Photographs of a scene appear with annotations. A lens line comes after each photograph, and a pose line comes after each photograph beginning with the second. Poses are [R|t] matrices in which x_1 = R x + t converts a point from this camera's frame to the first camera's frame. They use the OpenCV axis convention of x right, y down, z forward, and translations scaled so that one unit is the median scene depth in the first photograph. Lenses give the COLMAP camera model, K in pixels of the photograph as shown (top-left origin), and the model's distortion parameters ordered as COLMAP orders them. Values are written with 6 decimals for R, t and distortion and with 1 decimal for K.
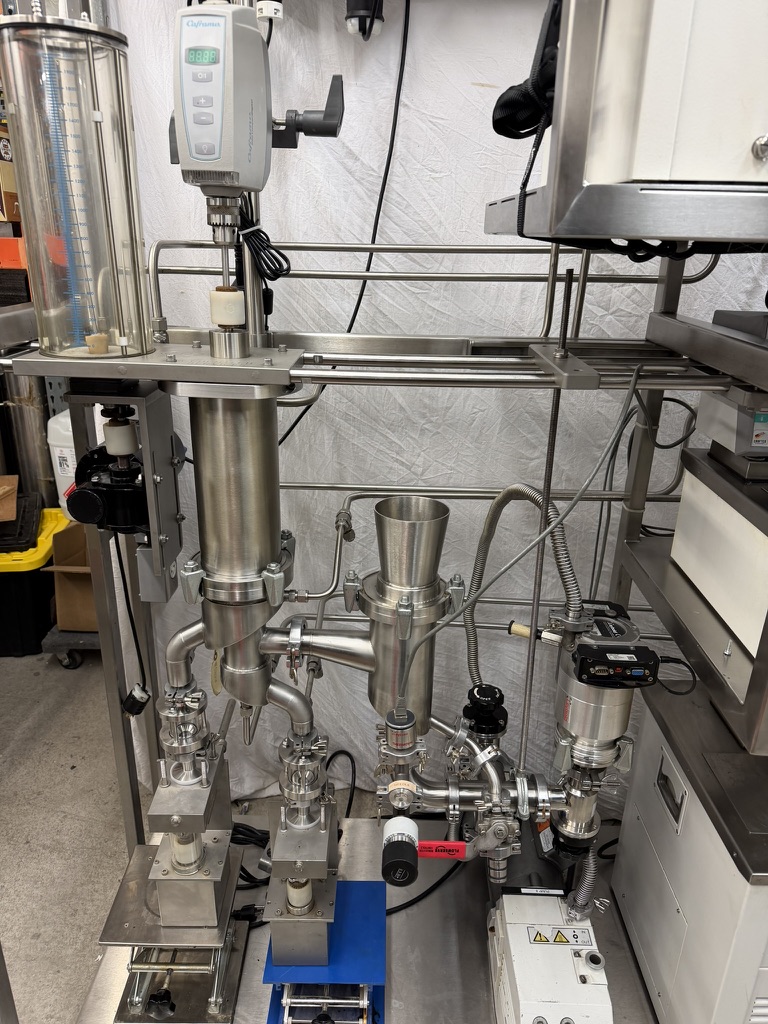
lens RADIAL K [[724.7, 0, 383.8], [0, 724.7, 518.2], [0, 0, 1]] dist [0.018207, -0.022448]
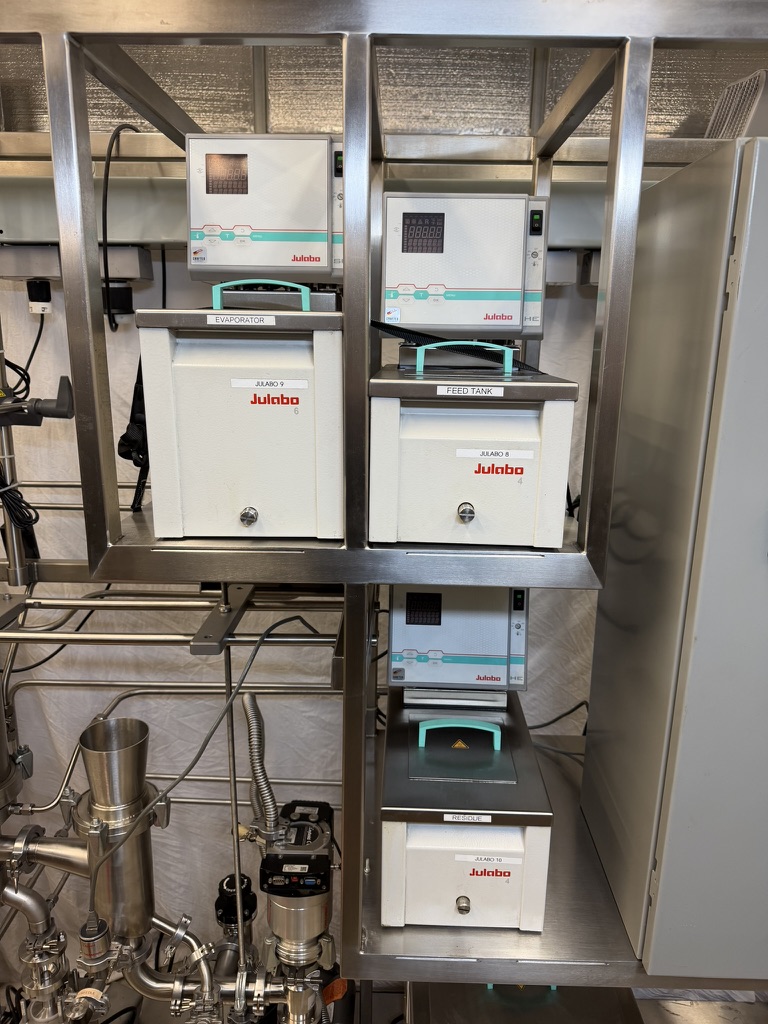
lens RADIAL K [[724.7, 0, 390.0], [0, 724.7, 513.7], [0, 0, 1]] dist [0.018207, -0.022448]
pose [[0.999969, -0.007720, -0.001246, 0.420054], [0.007495, 0.991629, -0.128900, -0.182626], [0.002231, 0.128887, 0.991657, -0.169008]]
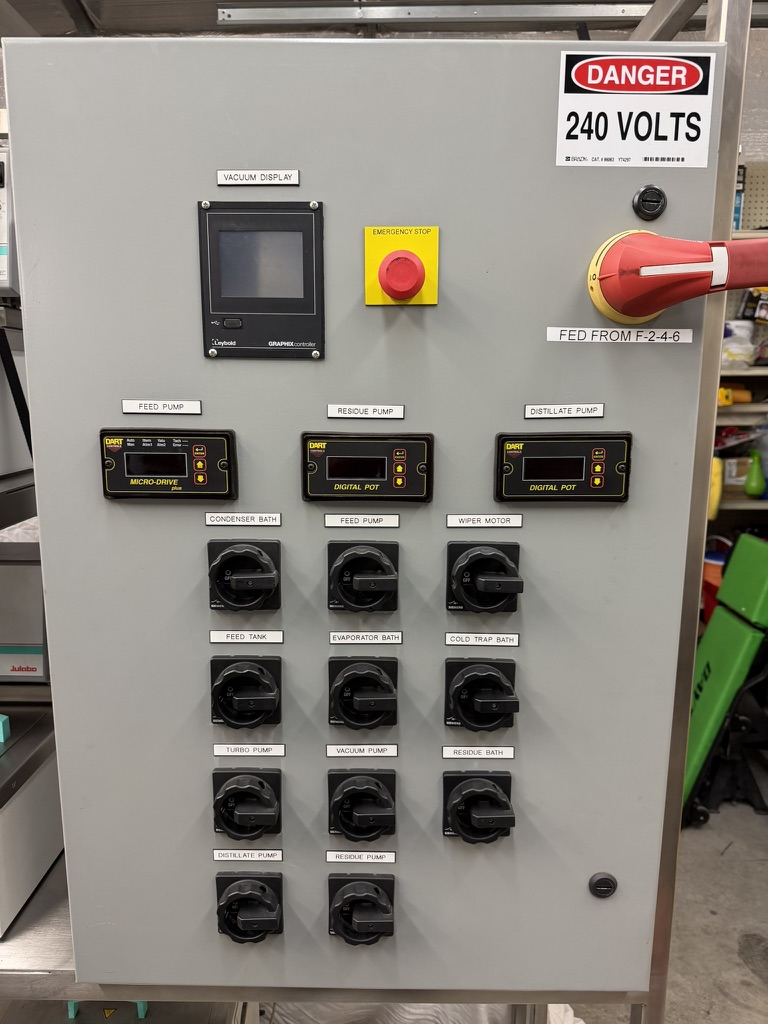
lens RADIAL K [[724.7, 0, 385.9], [0, 724.7, 512.5], [0, 0, 1]] dist [0.018207, -0.022448]
pose [[0.999626, -0.024210, 0.012743, 0.994656], [0.026215, 0.980855, -0.192967, -0.092368], [-0.007827, 0.193229, 0.981122, -0.096706]]
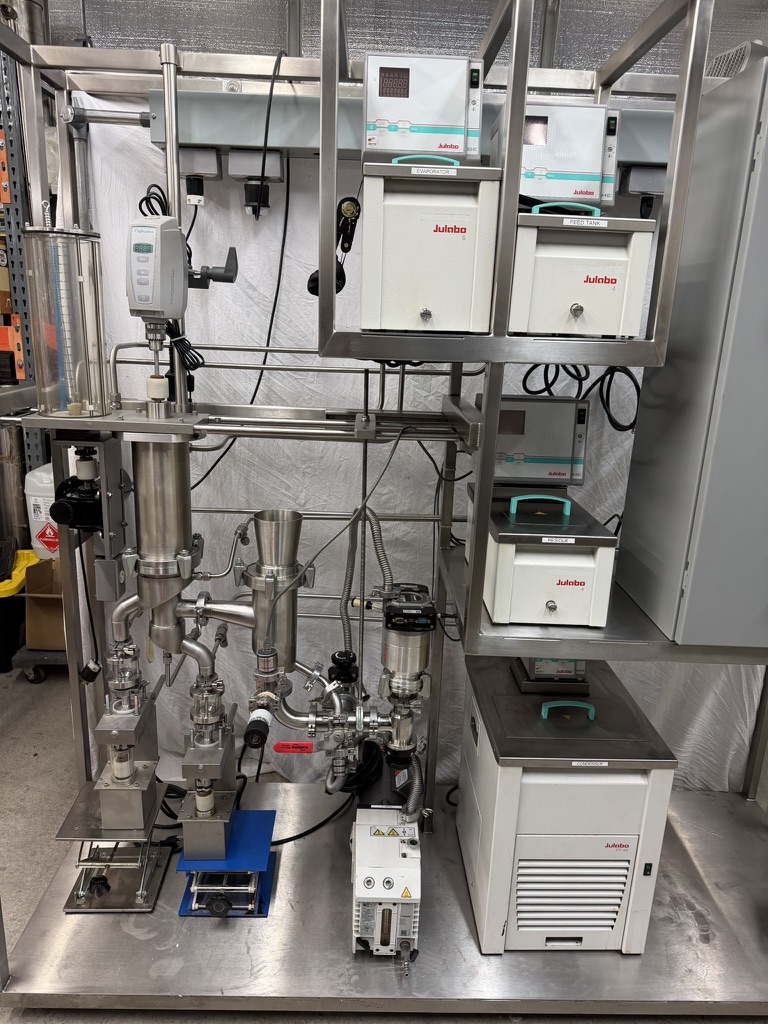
lens RADIAL K [[724.7, 0, 379.9], [0, 724.7, 517.0], [0, 0, 1]] dist [0.018207, -0.022448]
pose [[0.999247, 0.004475, 0.038530, 0.173432], [-0.000597, 0.994978, -0.100094, 0.124882], [-0.038785, 0.099996, 0.994232, -0.473652]]
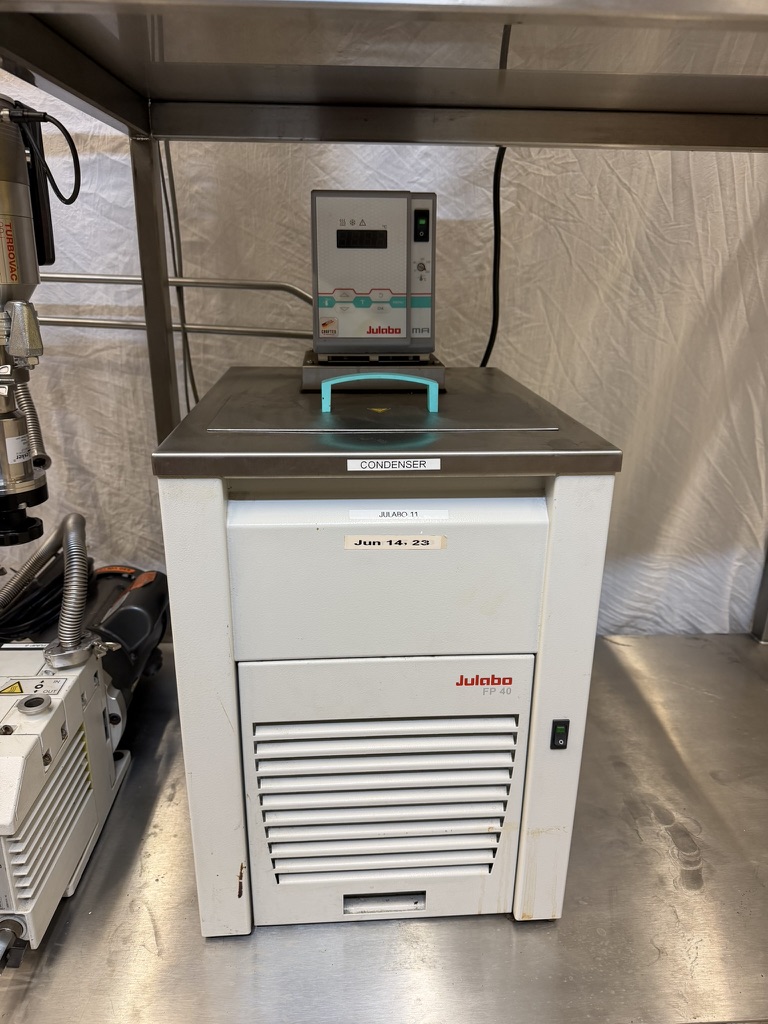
lens RADIAL K [[724.7, 0, 384.7], [0, 724.7, 520.1], [0, 0, 1]] dist [0.018207, -0.022448]
pose [[0.997565, -0.034957, 0.060355, 0.572851], [0.036544, 0.999010, -0.025388, 0.493978], [-0.059408, 0.027532, 0.997854, 0.374519]]
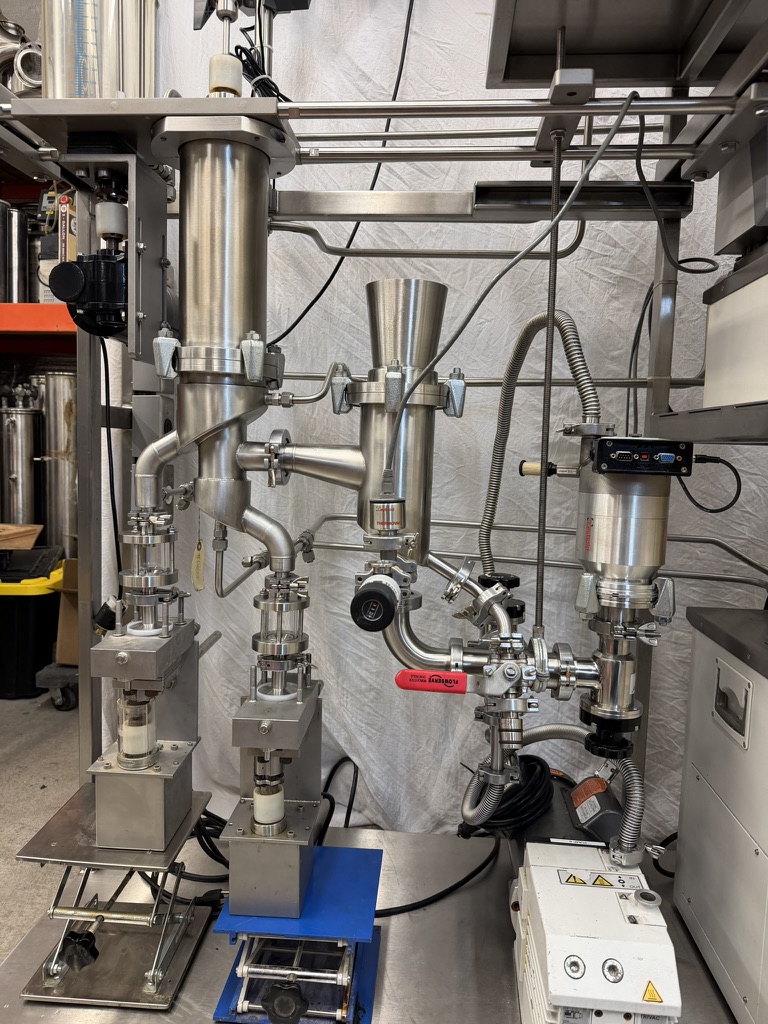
lens RADIAL K [[724.7, 0, 381.2], [0, 724.7, 508.5], [0, 0, 1]] dist [0.018207, -0.022448]
pose [[0.997801, 0.010339, -0.065475, 0.062683], [-0.028243, 0.959929, -0.278817, 0.452903], [0.059969, 0.280053, 0.958110, 0.155895]]
